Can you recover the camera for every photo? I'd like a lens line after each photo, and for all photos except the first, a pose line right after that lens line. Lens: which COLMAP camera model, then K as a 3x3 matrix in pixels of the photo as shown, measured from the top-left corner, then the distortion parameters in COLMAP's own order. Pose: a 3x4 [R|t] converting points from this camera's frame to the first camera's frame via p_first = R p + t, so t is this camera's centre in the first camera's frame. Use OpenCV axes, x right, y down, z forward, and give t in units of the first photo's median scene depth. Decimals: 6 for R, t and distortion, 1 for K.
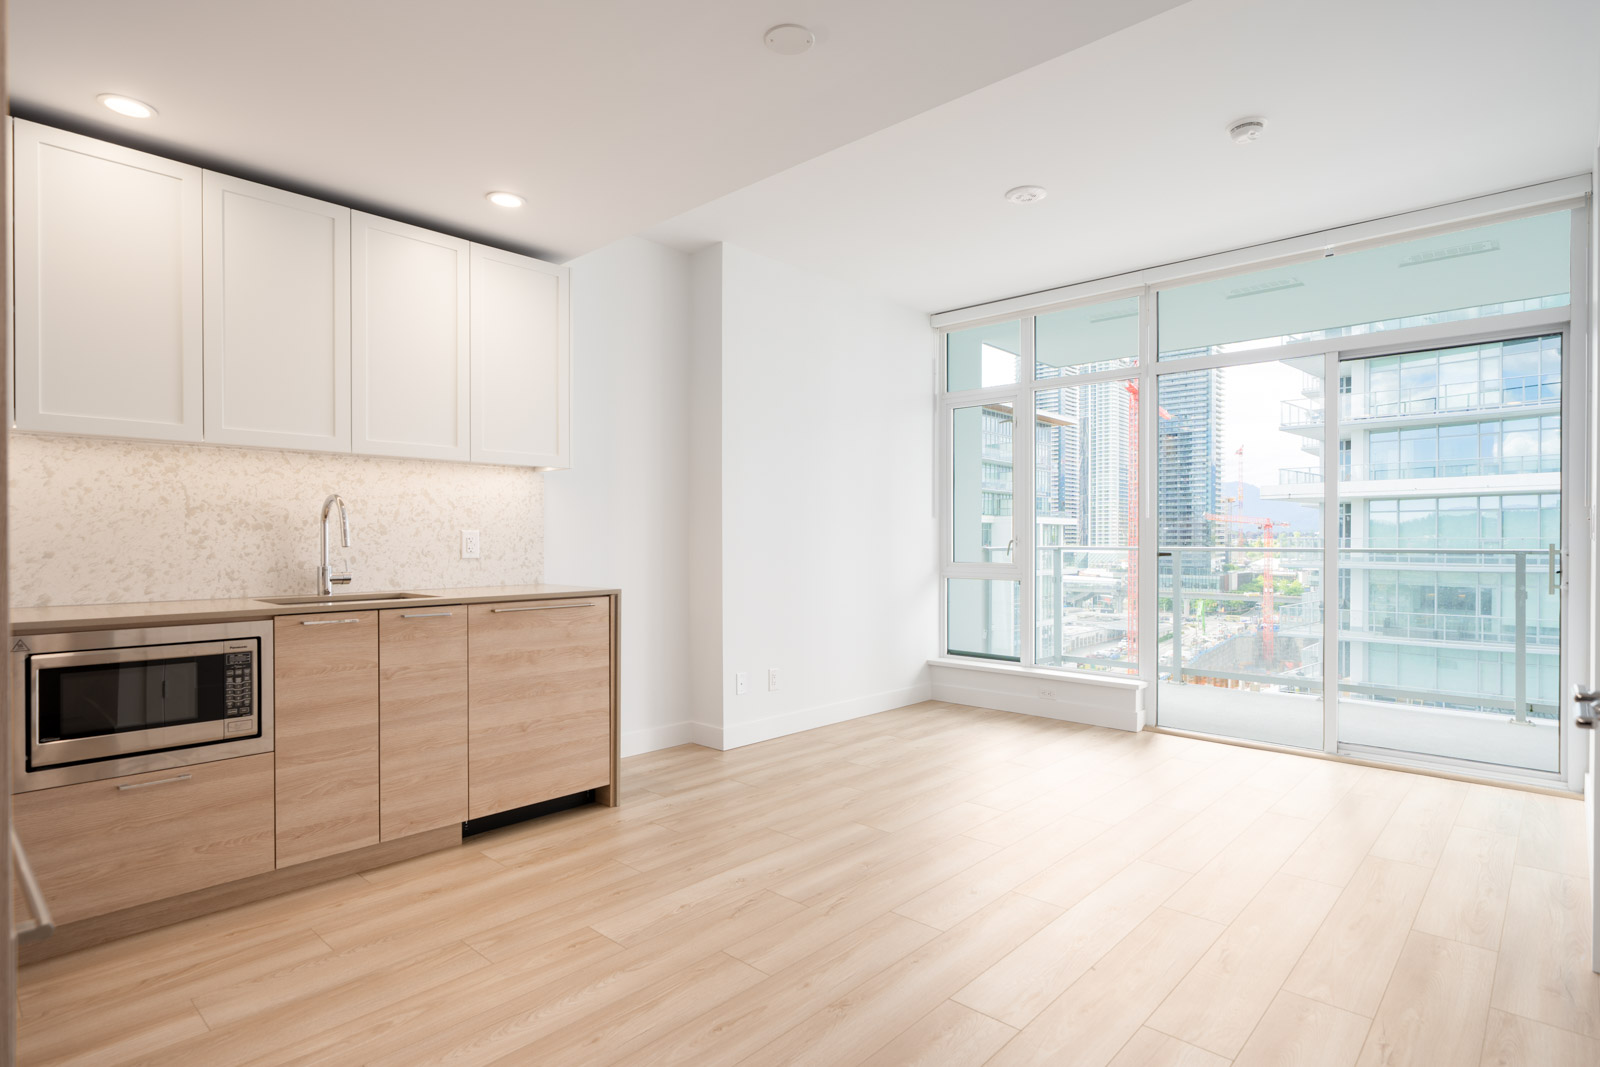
lens RADIAL K [[835.7, 0, 816.0], [0, 835.7, 540.6], [0, 0, 1]] dist [0.000115, 0.000736]
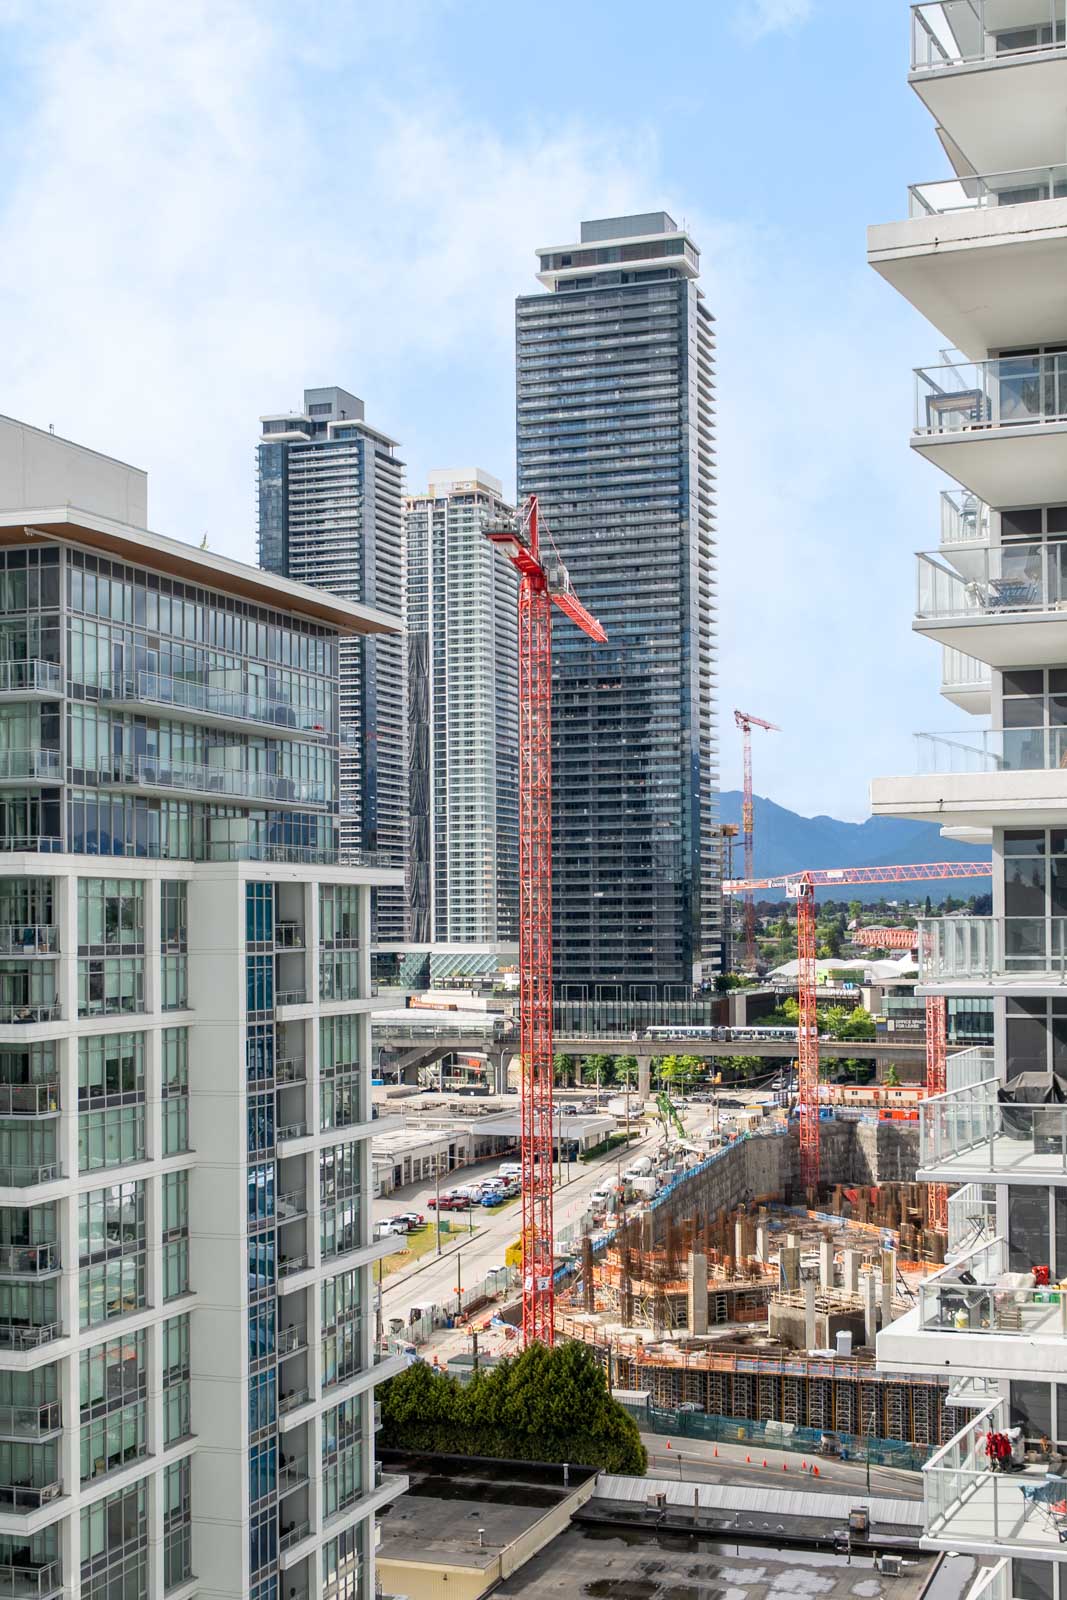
lens RADIAL K [[2080.4, 0, 559.1], [0, 2080.4, 888.4], [0, 0, 1]] dist [-0.002297, 0.000000]
pose [[0.929618, -0.001858, 0.368521, 0.696210], [0.008586, 0.999825, -0.016619, -0.019132], [-0.368426, 0.018613, 0.929471, 2.222611]]
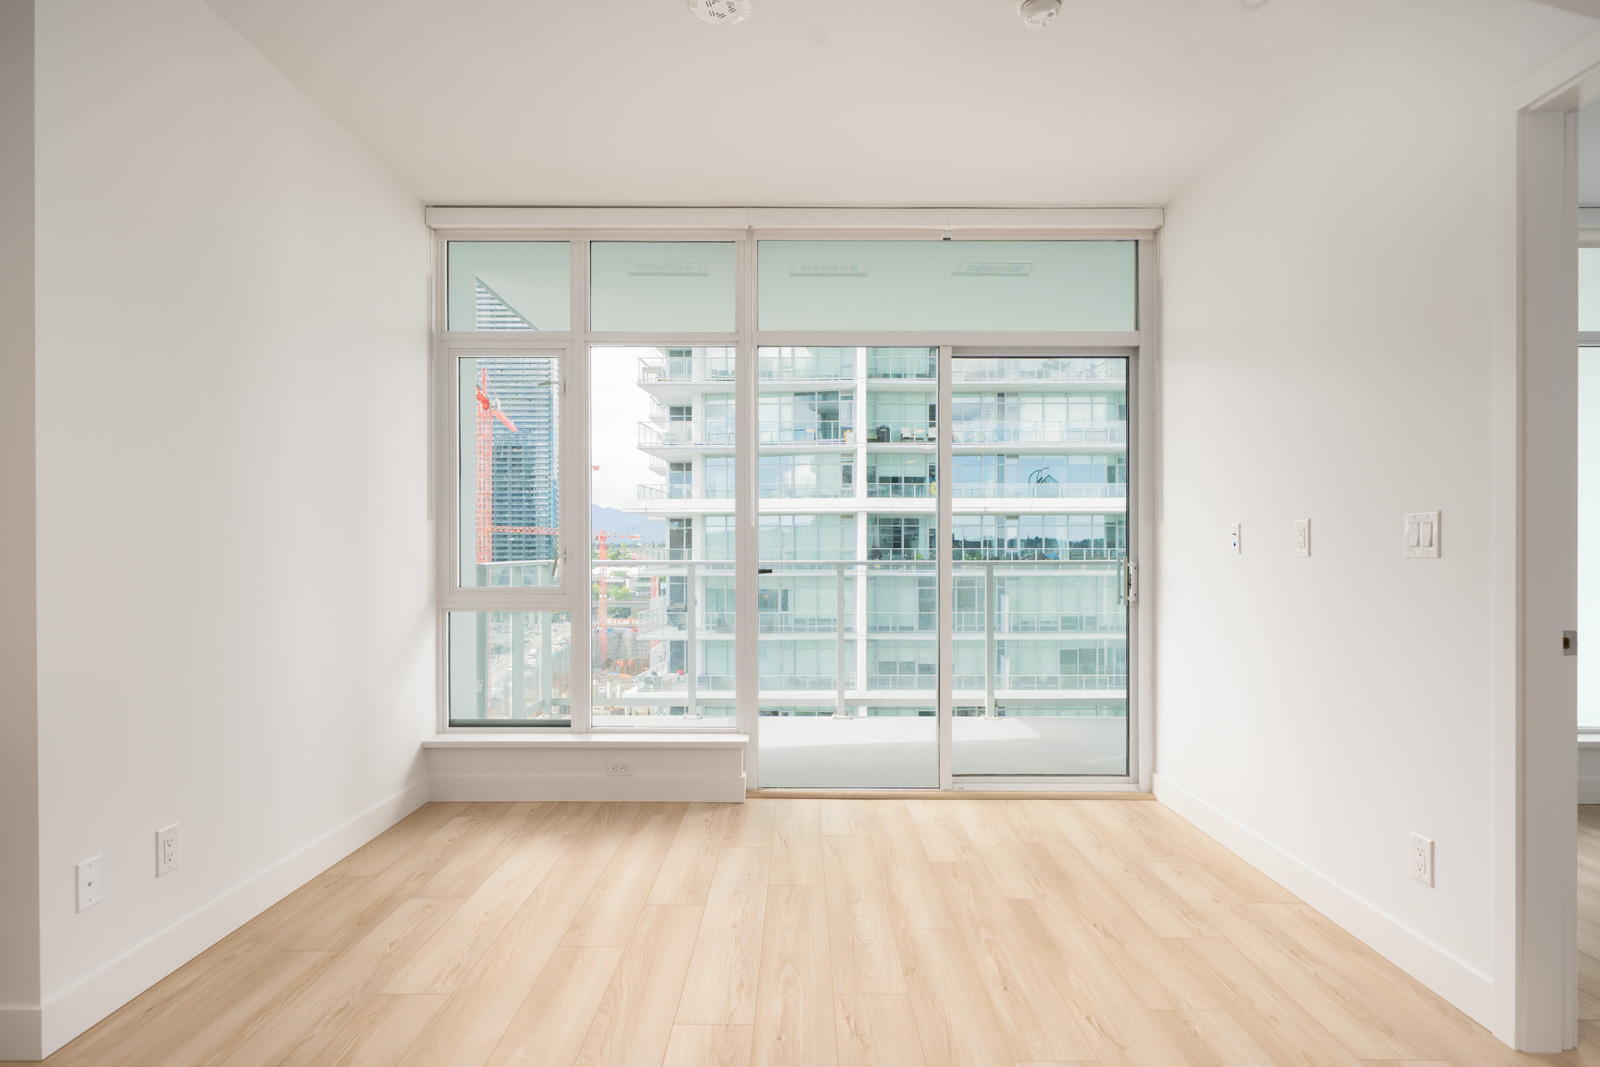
lens RADIAL K [[837.0, 0, 823.0], [0, 837.0, 552.5], [0, 0, 1]] dist [0.002358, -0.000414]
pose [[0.729758, -0.002016, 0.683703, -0.133410], [0.000851, 0.999998, 0.002040, -0.005587], [-0.683705, -0.000907, 0.729758, 0.515348]]
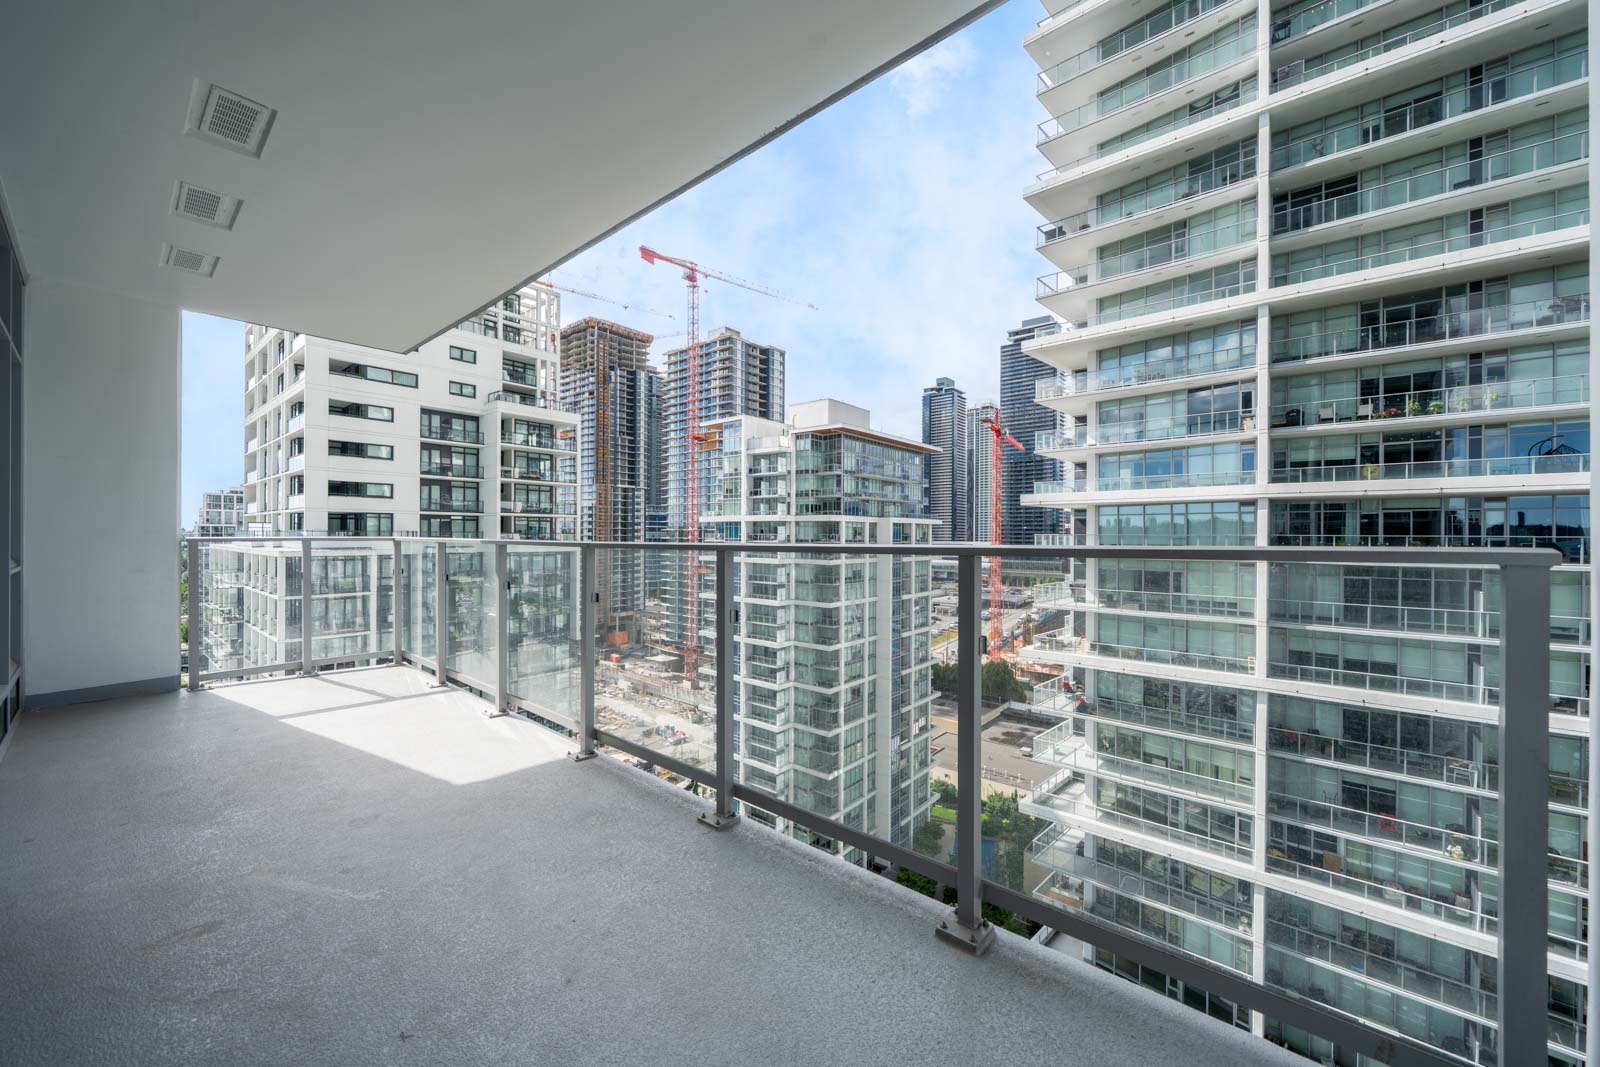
lens RADIAL K [[595.6, 0, 795.4], [0, 595.6, 533.4], [0, 0, 1]] dist [-0.007303, -0.000142]
pose [[0.999590, 0.006426, 0.027906, 1.671662], [-0.006360, 0.999977, -0.002458, 0.001329], [-0.027921, 0.002280, 0.999608, 0.596165]]
